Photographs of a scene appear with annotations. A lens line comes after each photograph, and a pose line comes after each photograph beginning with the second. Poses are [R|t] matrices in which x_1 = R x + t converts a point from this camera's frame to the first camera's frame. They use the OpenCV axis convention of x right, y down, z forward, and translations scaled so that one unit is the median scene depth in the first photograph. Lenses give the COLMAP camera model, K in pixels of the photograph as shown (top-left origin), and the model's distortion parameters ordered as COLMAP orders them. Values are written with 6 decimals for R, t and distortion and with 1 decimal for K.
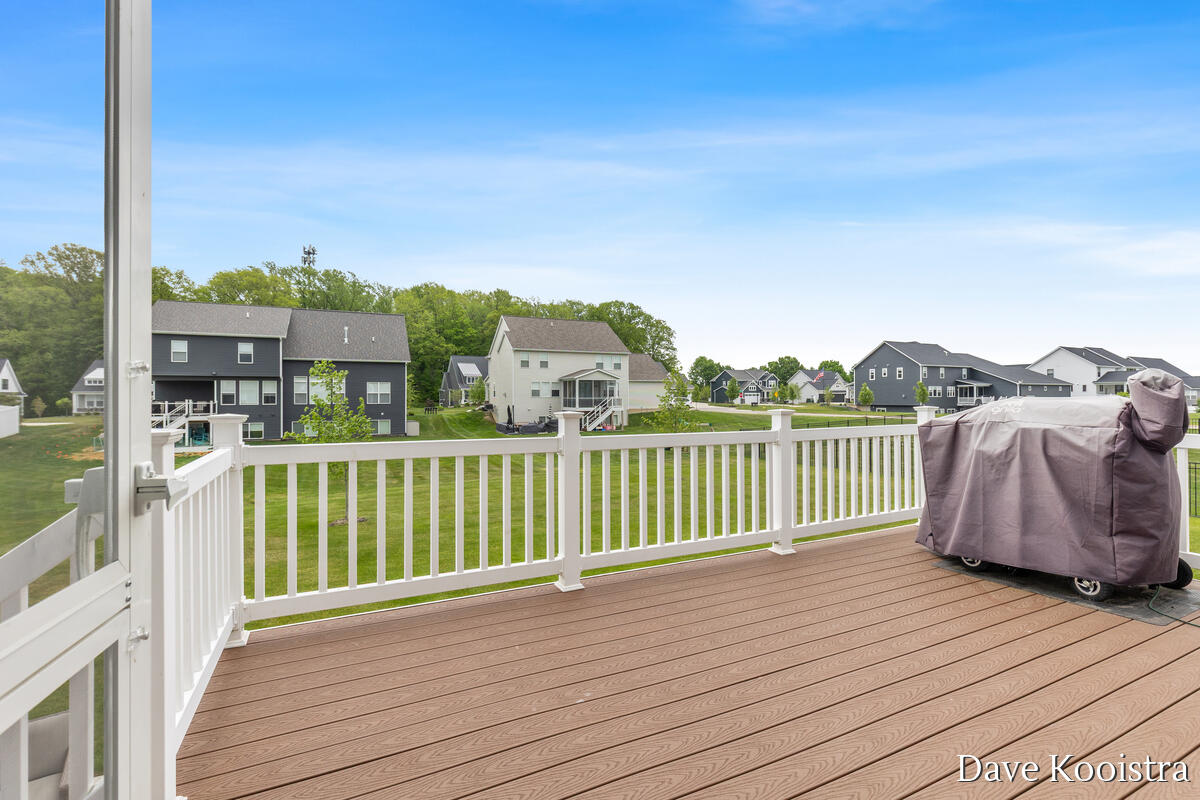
lens RADIAL K [[542.4, 0, 601.8], [0, 542.4, 398.1], [0, 0, 1]] dist [0.003421, -0.000302]
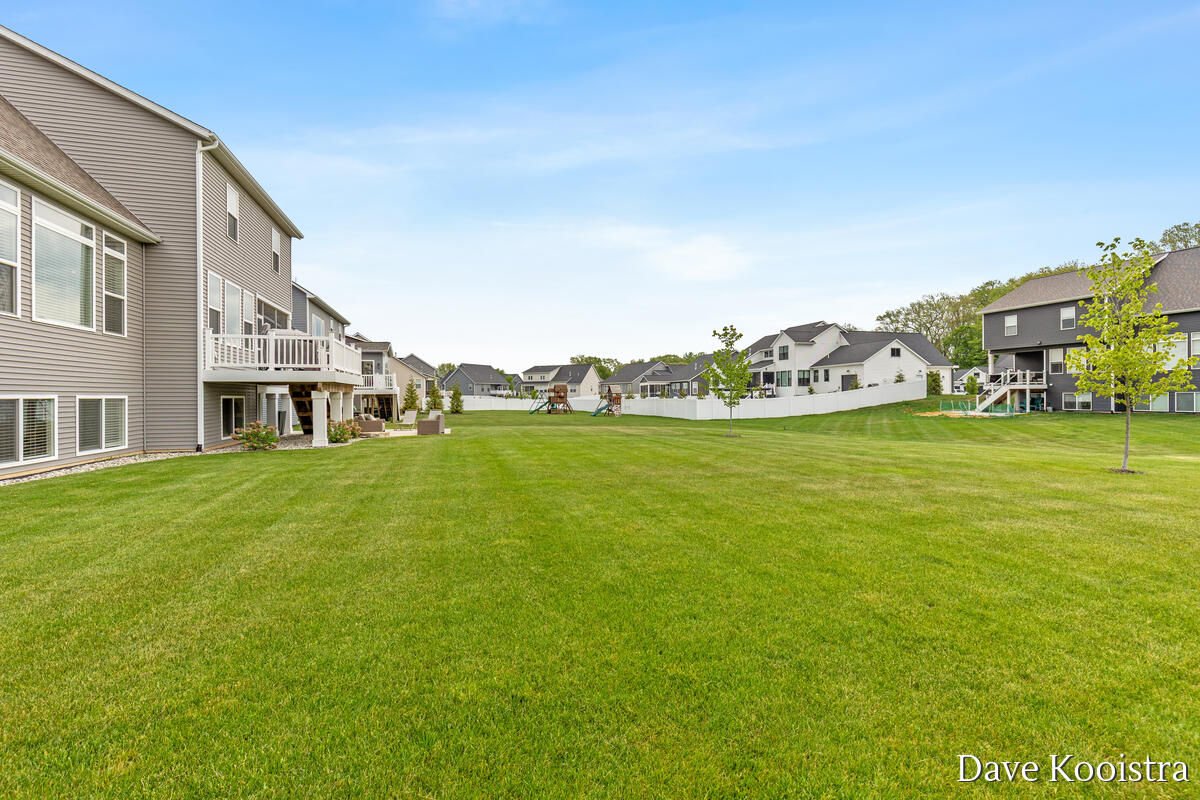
lens RADIAL K [[544.5, 0, 604.3], [0, 544.5, 398.2], [0, 0, 1]] dist [-0.000044, -0.000501]
pose [[-0.164978, 0.006593, -0.986275, 4.621399], [0.005673, 0.999967, 0.005736, 0.520291], [0.986281, -0.004649, -0.165010, 4.142266]]
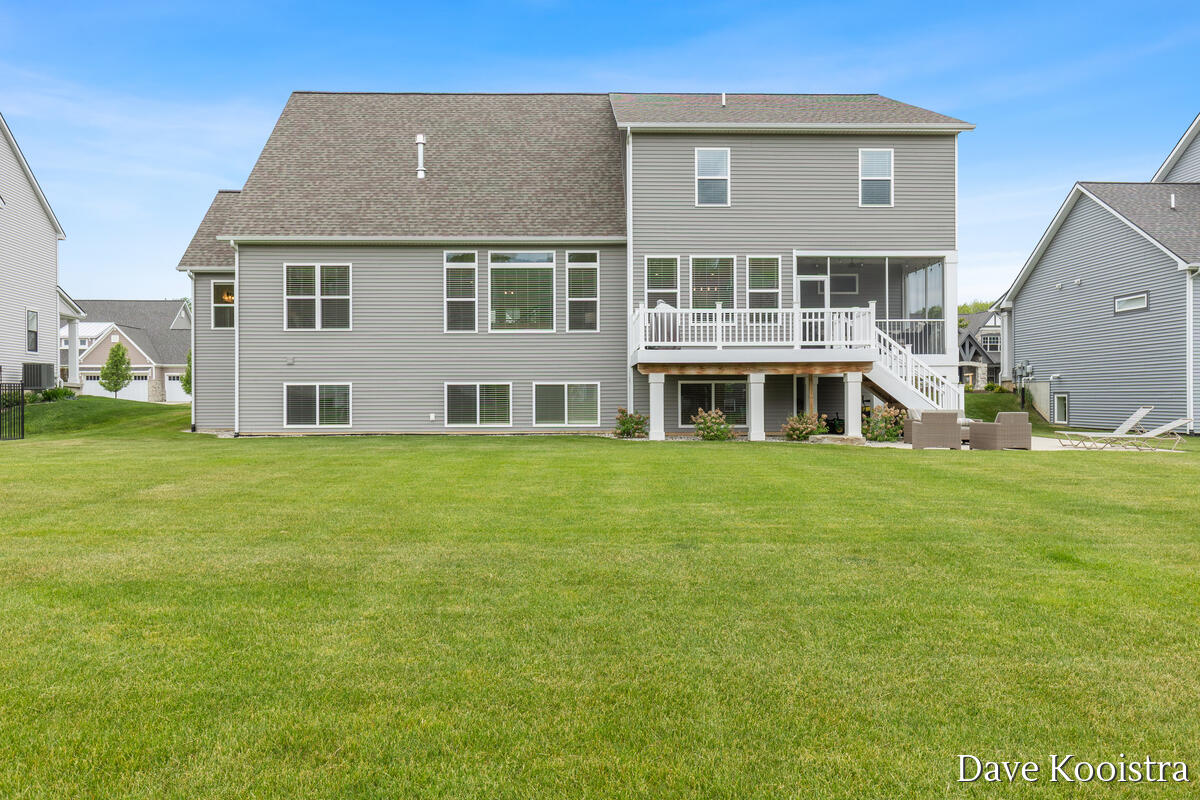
lens RADIAL K [[870.1, 0, 600.0], [0, 870.1, 400.0], [0, 0, 1]] dist [-0.004416, -0.002042]
pose [[-0.907628, 0.005573, 0.419738, -1.259758], [0.006814, 0.999976, 0.001458, 0.639202], [-0.419719, 0.004184, -0.907644, 6.580575]]
